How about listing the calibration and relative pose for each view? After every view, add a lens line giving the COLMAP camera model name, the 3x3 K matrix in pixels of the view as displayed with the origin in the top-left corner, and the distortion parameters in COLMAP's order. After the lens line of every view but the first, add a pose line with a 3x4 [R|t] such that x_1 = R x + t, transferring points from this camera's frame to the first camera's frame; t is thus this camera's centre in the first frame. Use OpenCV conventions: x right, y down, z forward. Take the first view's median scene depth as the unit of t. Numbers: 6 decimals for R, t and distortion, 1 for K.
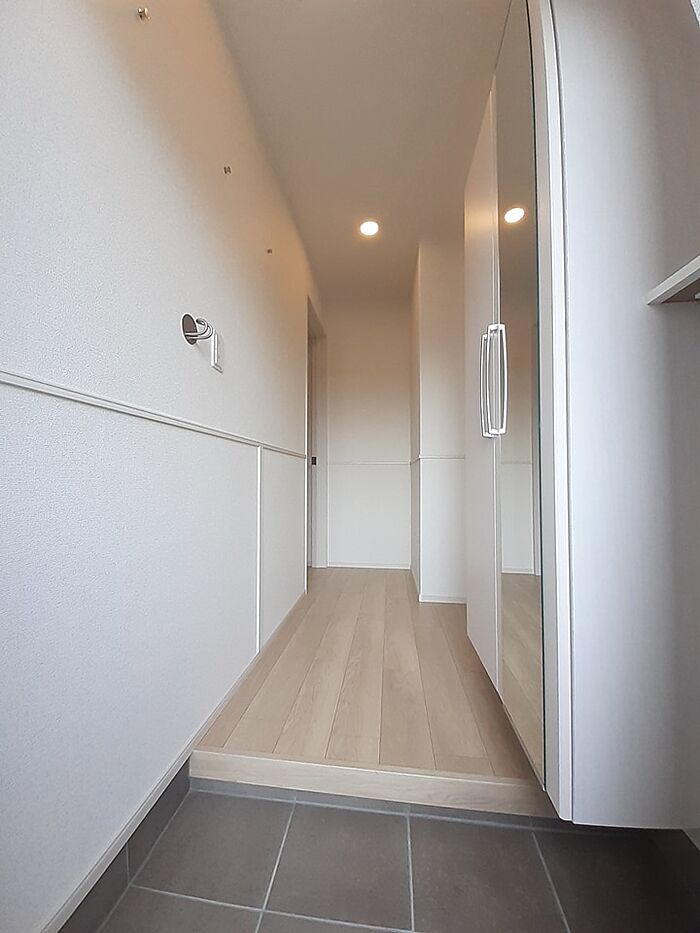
lens RADIAL K [[367.0, 0, 344.9], [0, 367.0, 464.8], [0, 0, 1]] dist [0.012136, -0.013725]
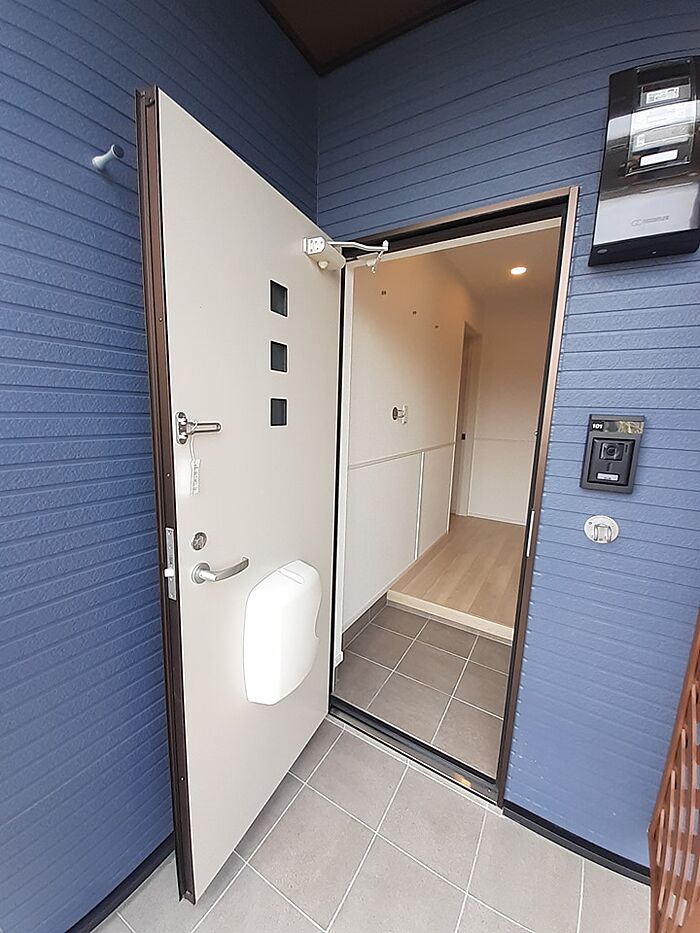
lens RADIAL K [[367.0, 0, 344.9], [0, 367.0, 464.8], [0, 0, 1]] dist [0.012136, -0.013725]
pose [[0.909590, 0.094140, -0.404703, 0.130618], [-0.017778, 0.981921, 0.188453, -0.277020], [0.415127, -0.164220, 0.894819, -0.666198]]
